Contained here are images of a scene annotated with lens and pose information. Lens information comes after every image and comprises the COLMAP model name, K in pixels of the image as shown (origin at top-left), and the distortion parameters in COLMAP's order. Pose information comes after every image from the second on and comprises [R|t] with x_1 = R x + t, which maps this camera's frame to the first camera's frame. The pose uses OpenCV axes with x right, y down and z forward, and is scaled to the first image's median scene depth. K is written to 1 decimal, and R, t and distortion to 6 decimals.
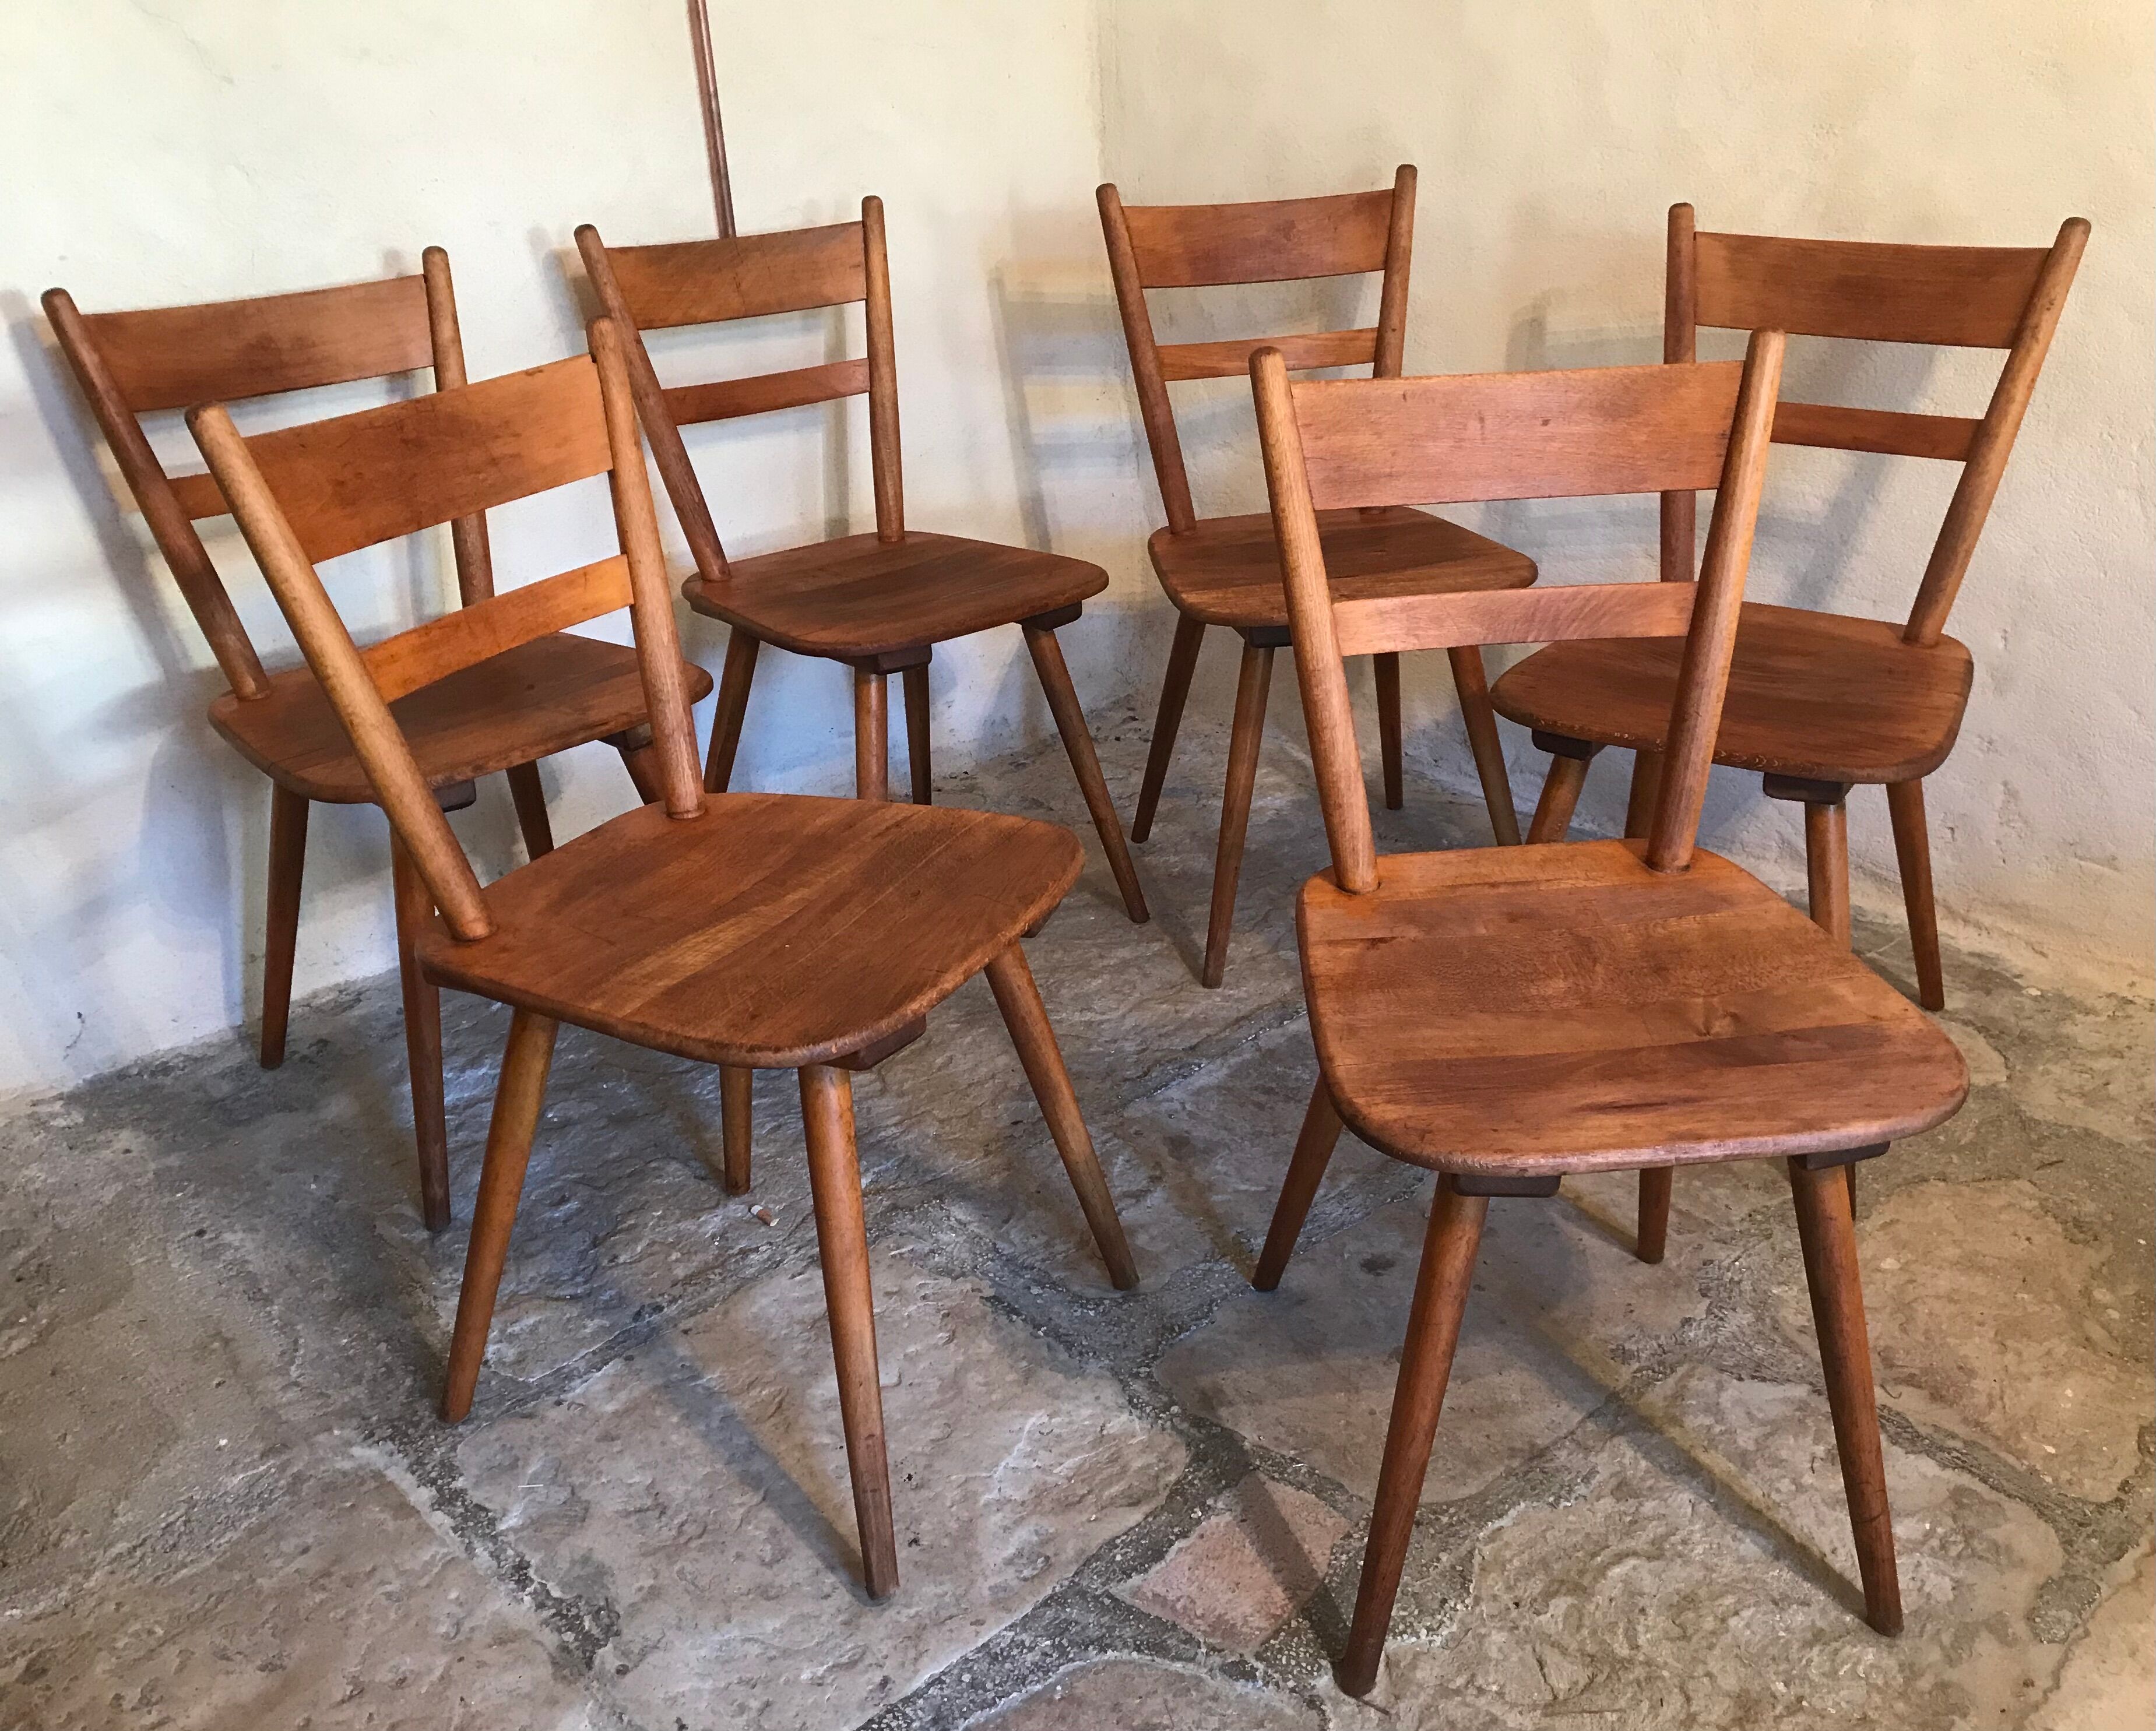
lens RADIAL K [[1926.3, 0, 1176.0], [0, 1926.3, 869.5], [0, 0, 1]] dist [0.034699, -0.030144]
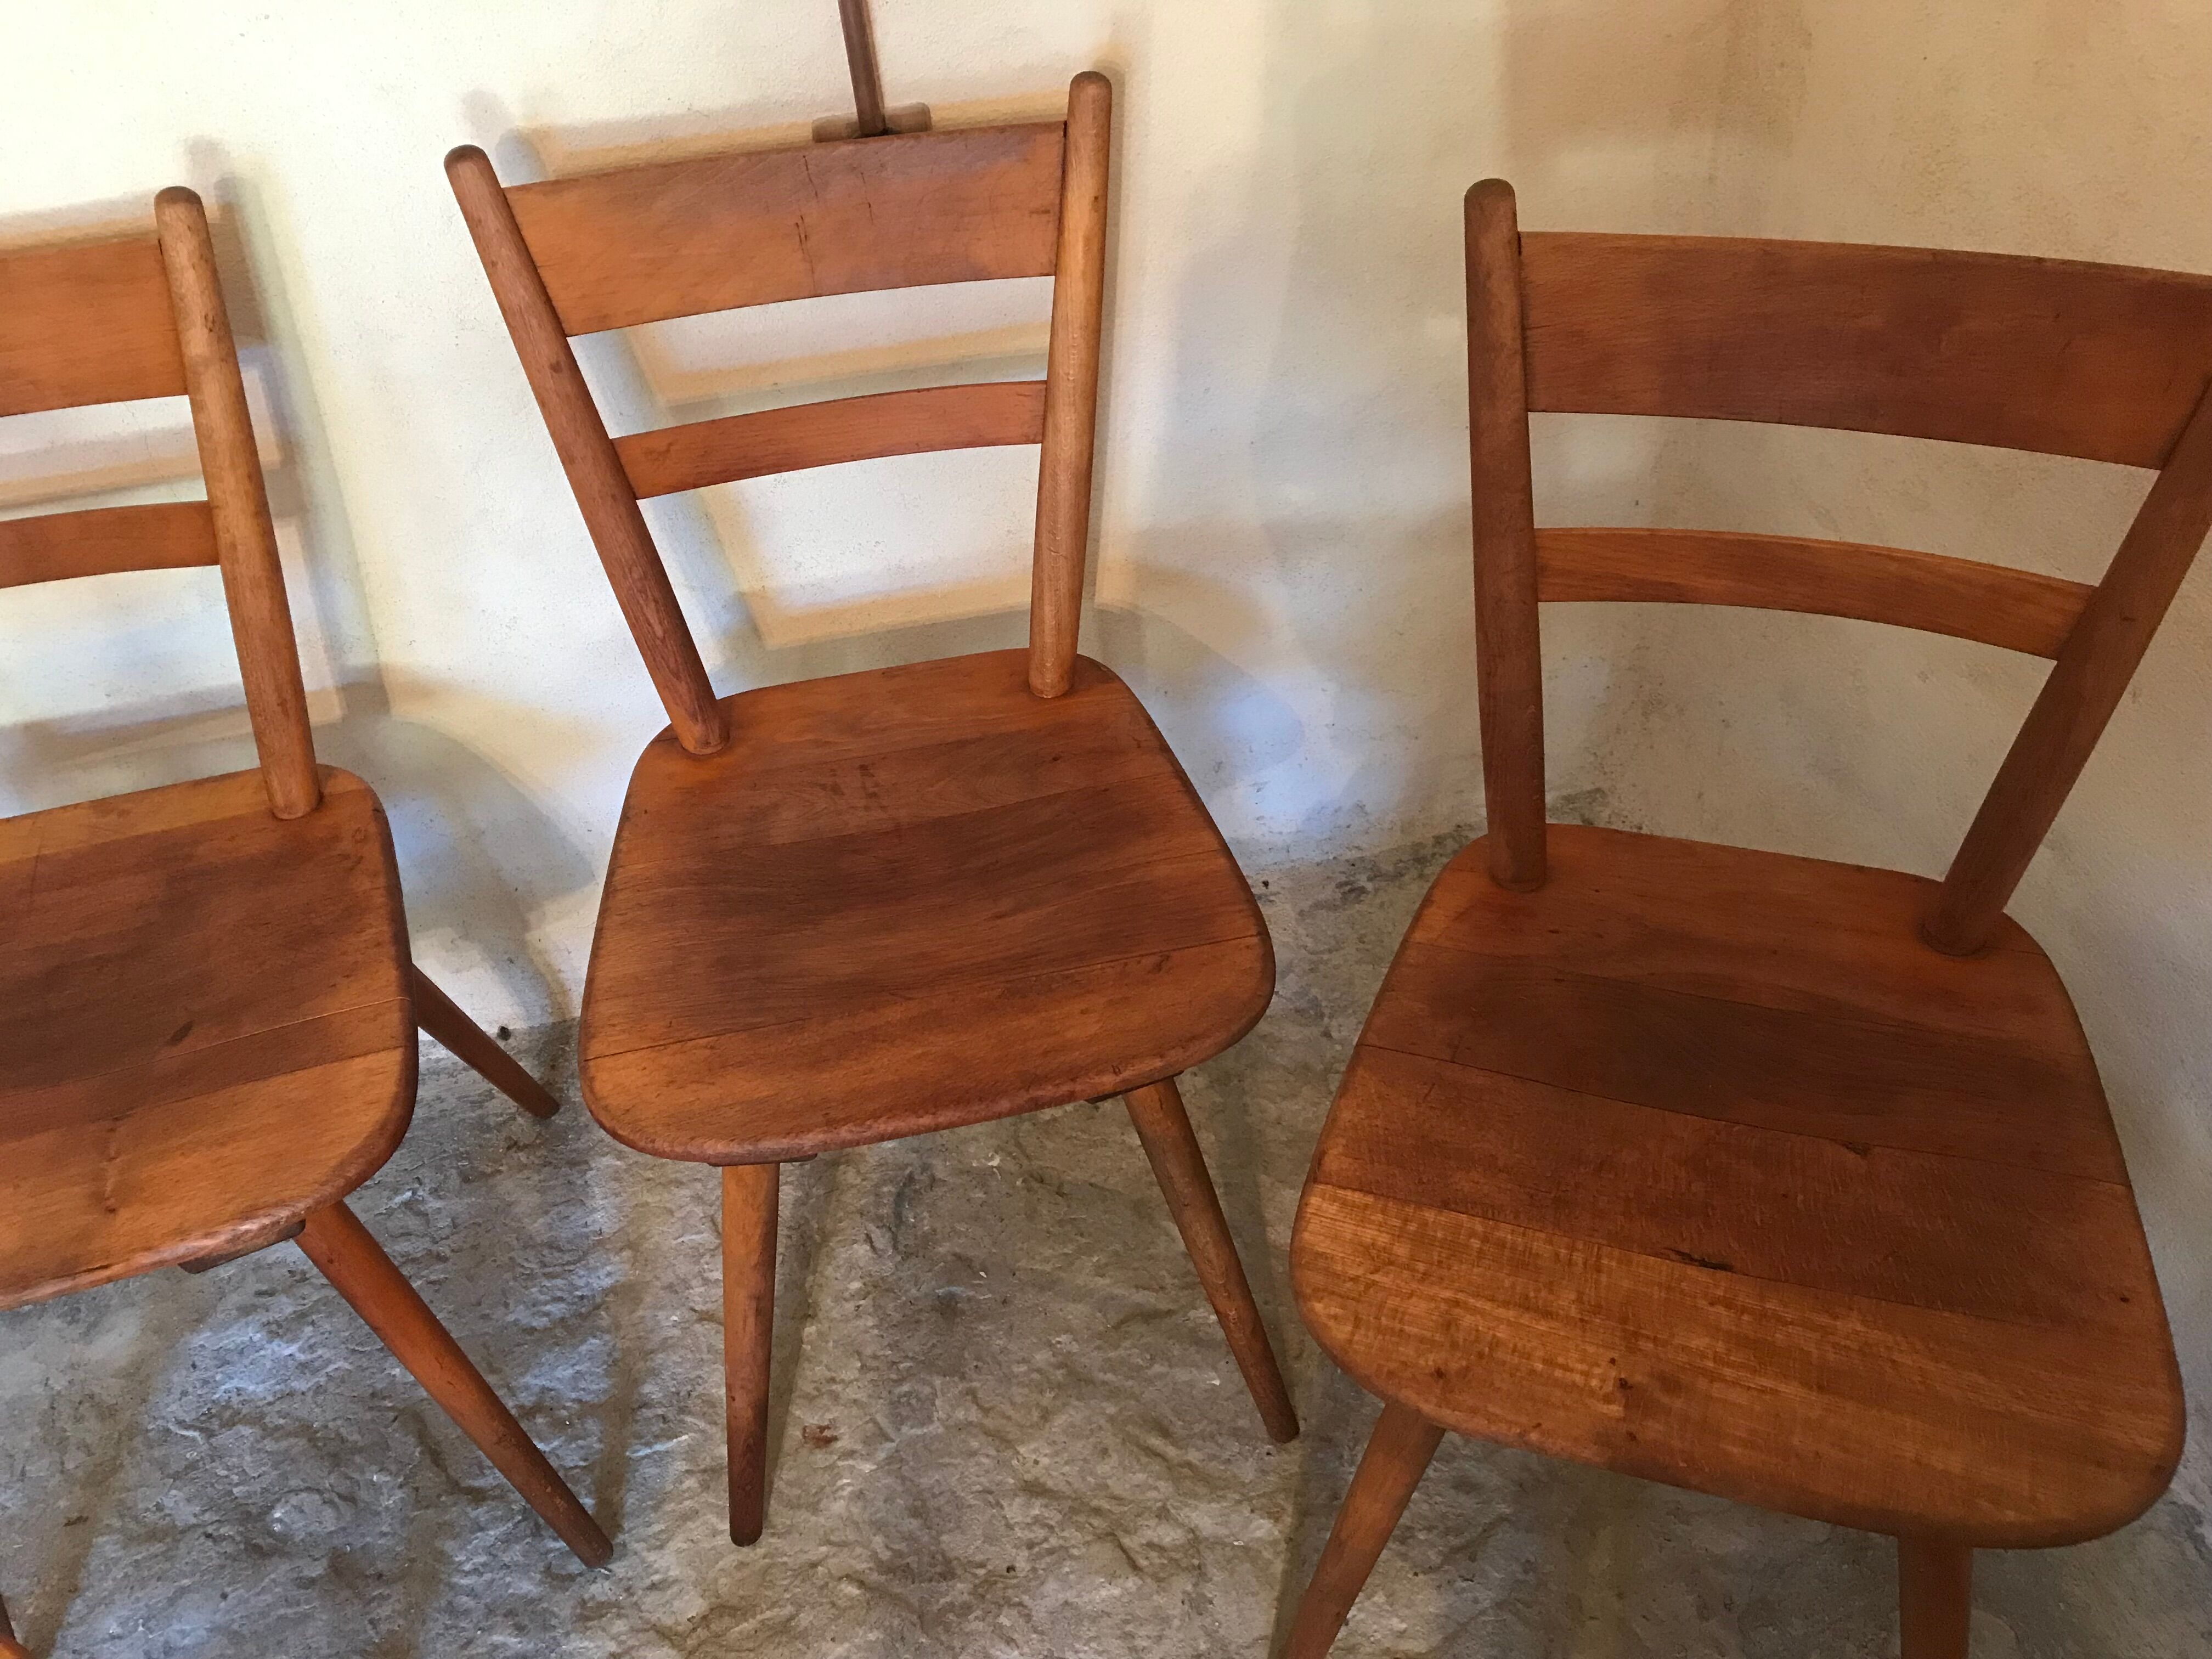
lens RADIAL K [[1814.1, 0, 1092.7], [0, 1814.1, 823.0], [0, 0, 1]] dist [0.033457, -0.026892]
pose [[0.854671, 0.331614, -0.399461, 0.132776], [-0.183361, 0.912643, 0.365323, -0.482163], [0.485712, -0.238986, 0.840815, 0.788138]]
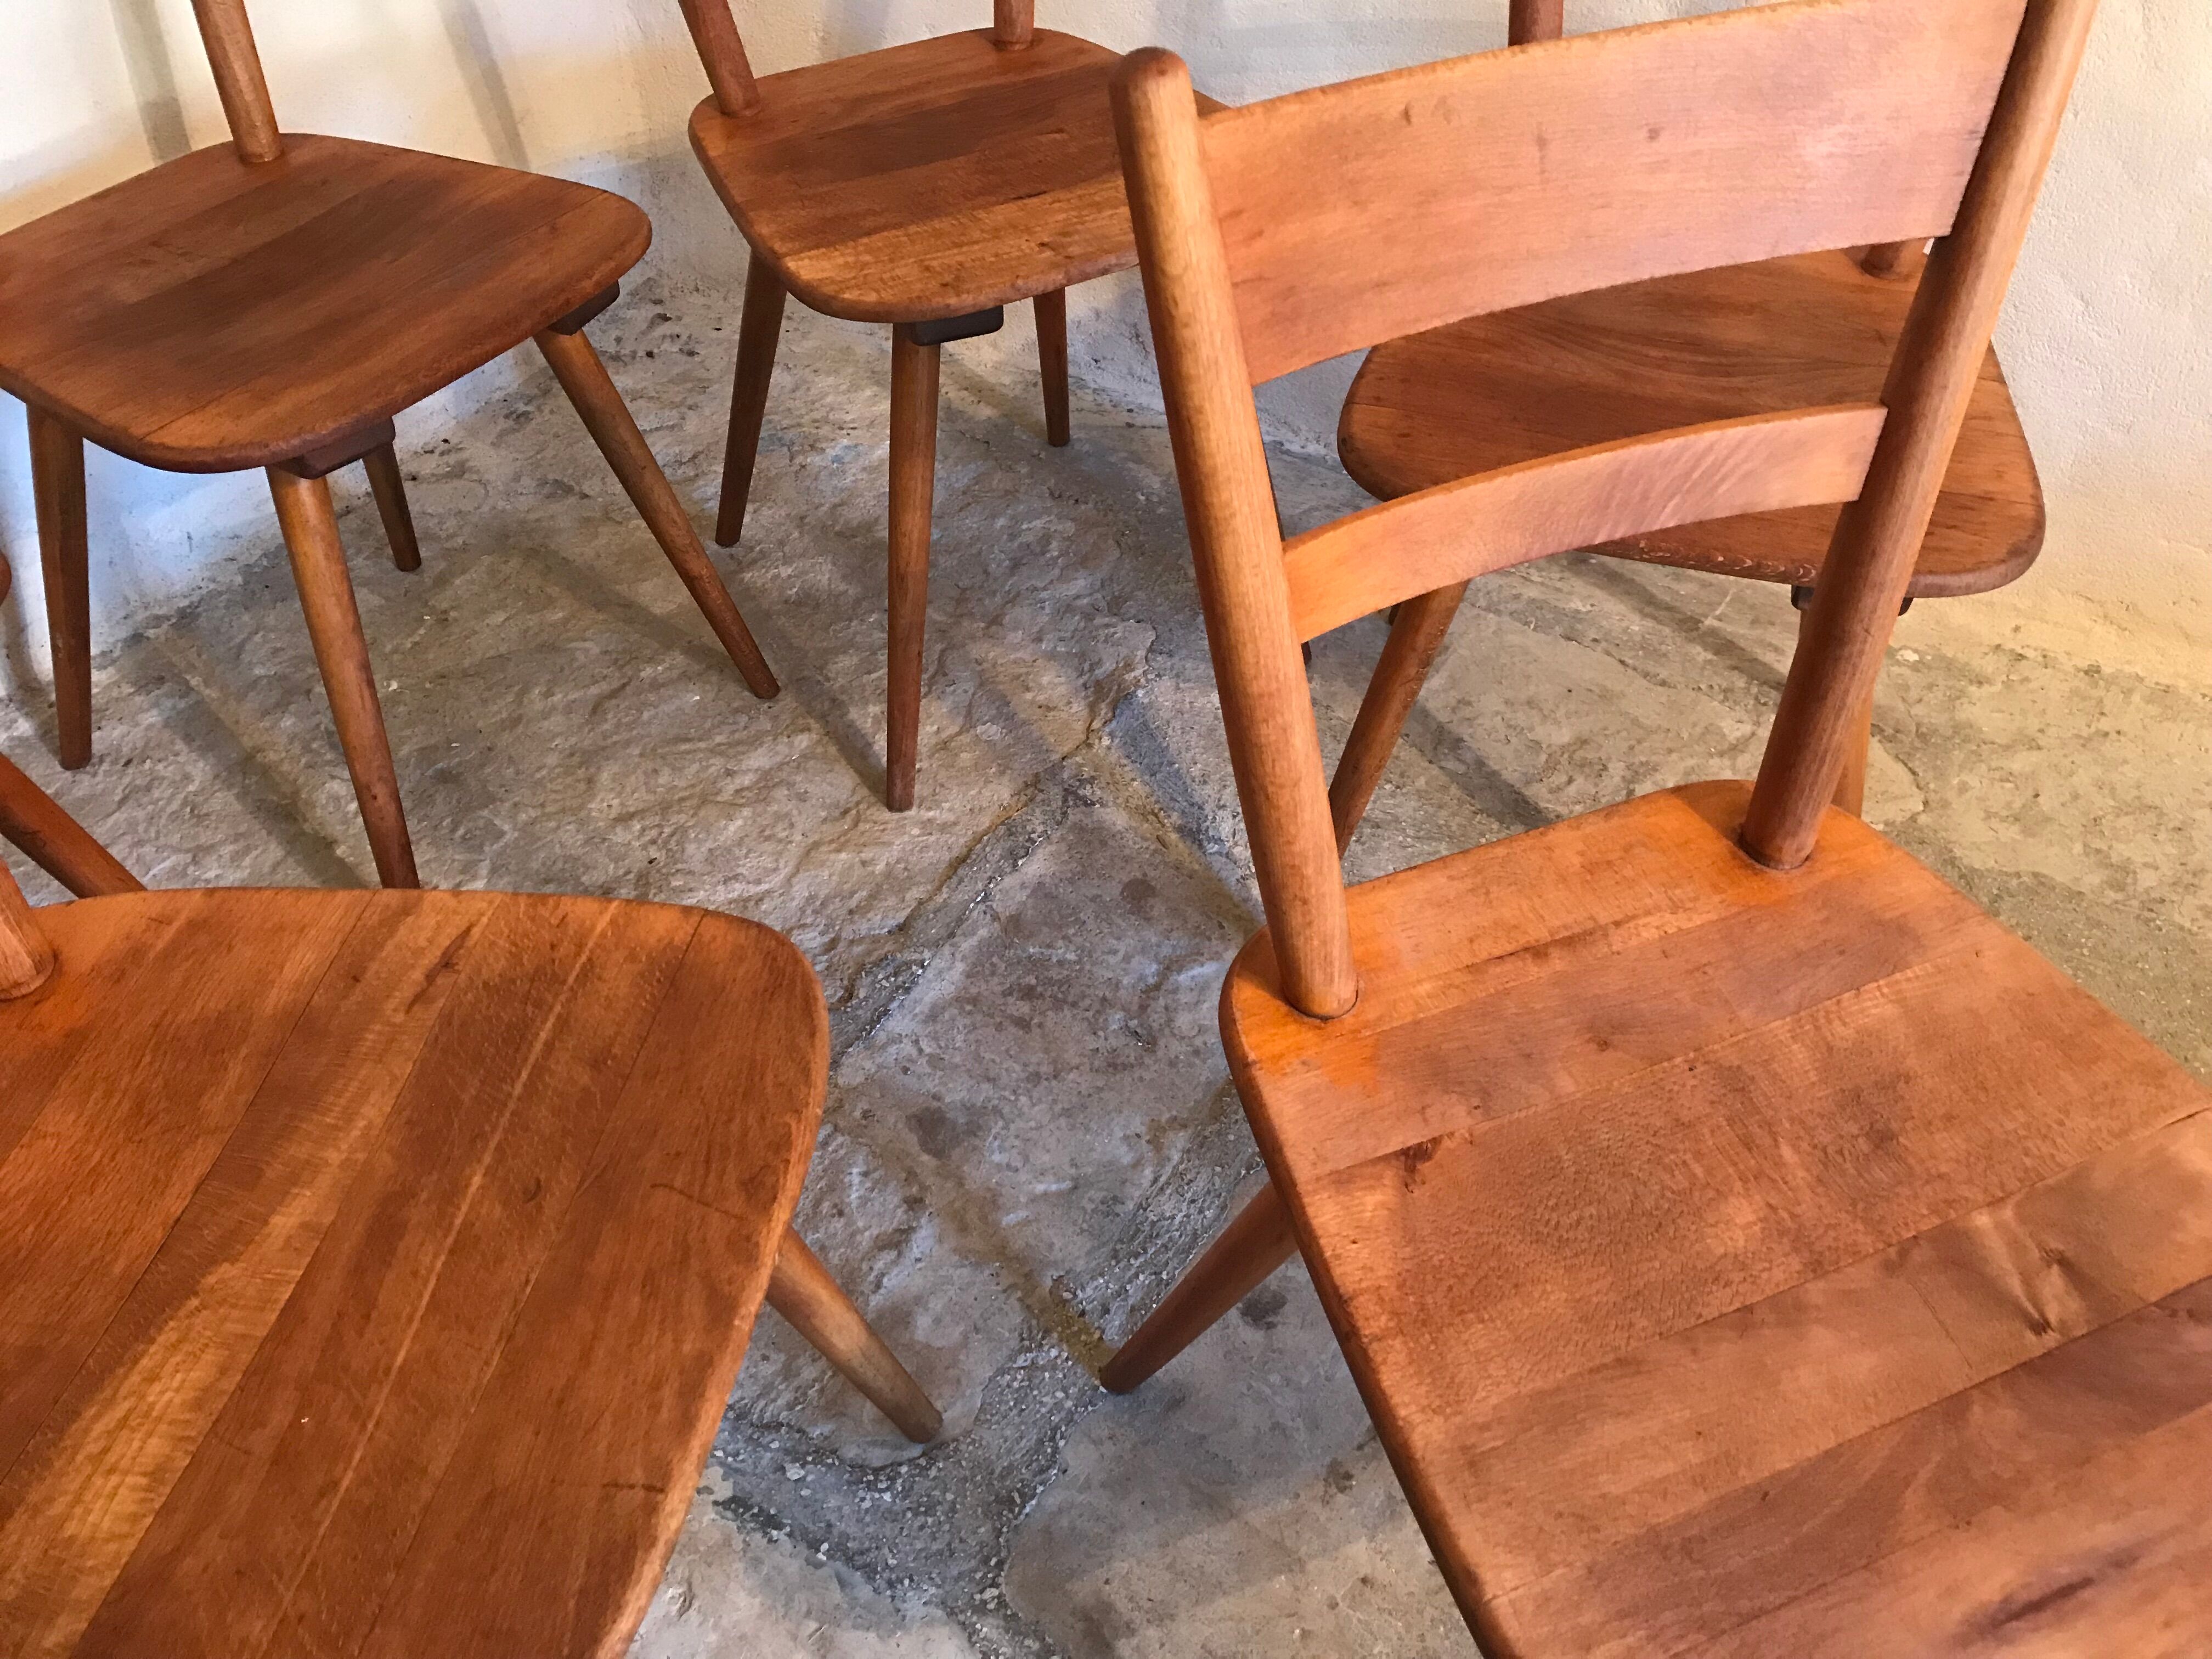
lens RADIAL K [[1814.1, 0, 1114.8], [0, 1814.1, 818.4], [0, 0, 1]] dist [0.033457, -0.026892]
pose [[0.963208, -0.168411, 0.209447, -0.062388], [0.092606, 0.939567, 0.329604, -0.202298], [-0.252298, -0.298081, 0.920594, 0.474925]]
